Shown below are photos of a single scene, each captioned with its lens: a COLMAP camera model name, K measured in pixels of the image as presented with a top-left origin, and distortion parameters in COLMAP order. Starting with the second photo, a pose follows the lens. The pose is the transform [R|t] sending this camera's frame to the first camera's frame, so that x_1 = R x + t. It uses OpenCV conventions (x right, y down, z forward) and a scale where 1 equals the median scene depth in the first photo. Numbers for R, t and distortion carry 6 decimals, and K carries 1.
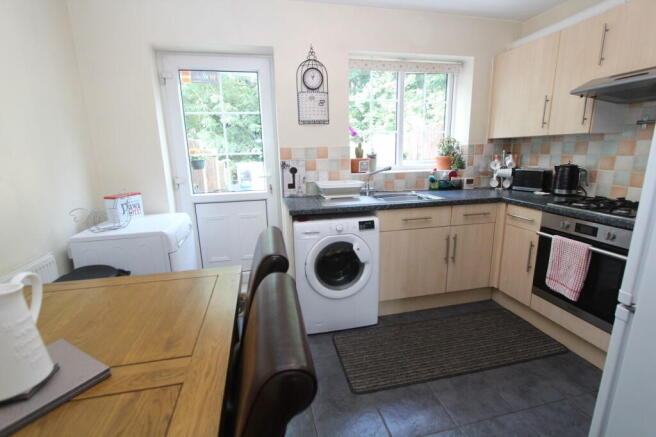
lens RADIAL K [[304.4, 0, 326.6], [0, 304.4, 217.5], [0, 0, 1]] dist [-0.014978, 0.001259]
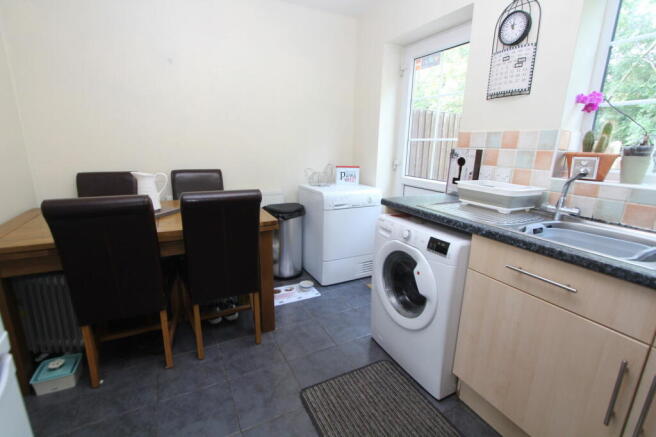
lens RADIAL K [[304.4, 0, 331.7], [0, 304.4, 219.2], [0, 0, 1]] dist [-0.014978, 0.001259]
pose [[0.258951, 0.260603, -0.930070, 0.589973], [-0.235928, 0.950813, 0.200728, -0.095425], [0.936633, 0.167451, 0.307698, 0.495509]]
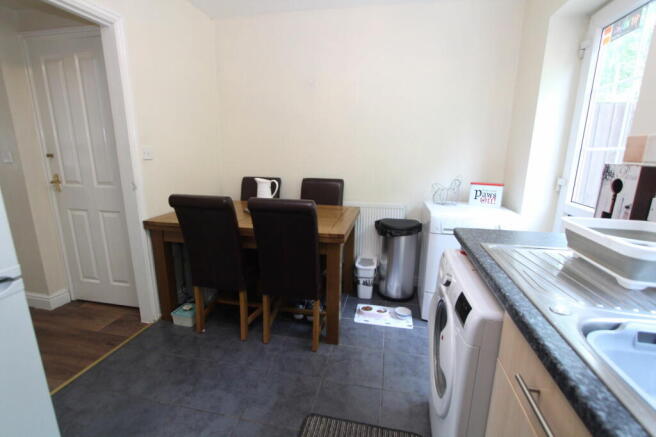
lens RADIAL K [[304.4, 0, 328.3], [0, 304.4, 219.1], [0, 0, 1]] dist [-0.014978, 0.001259]
pose [[-0.418155, 0.217959, -0.881839, 0.506797], [-0.198338, 0.925457, 0.322788, -0.175127], [0.886458, 0.309878, -0.343755, 0.818103]]
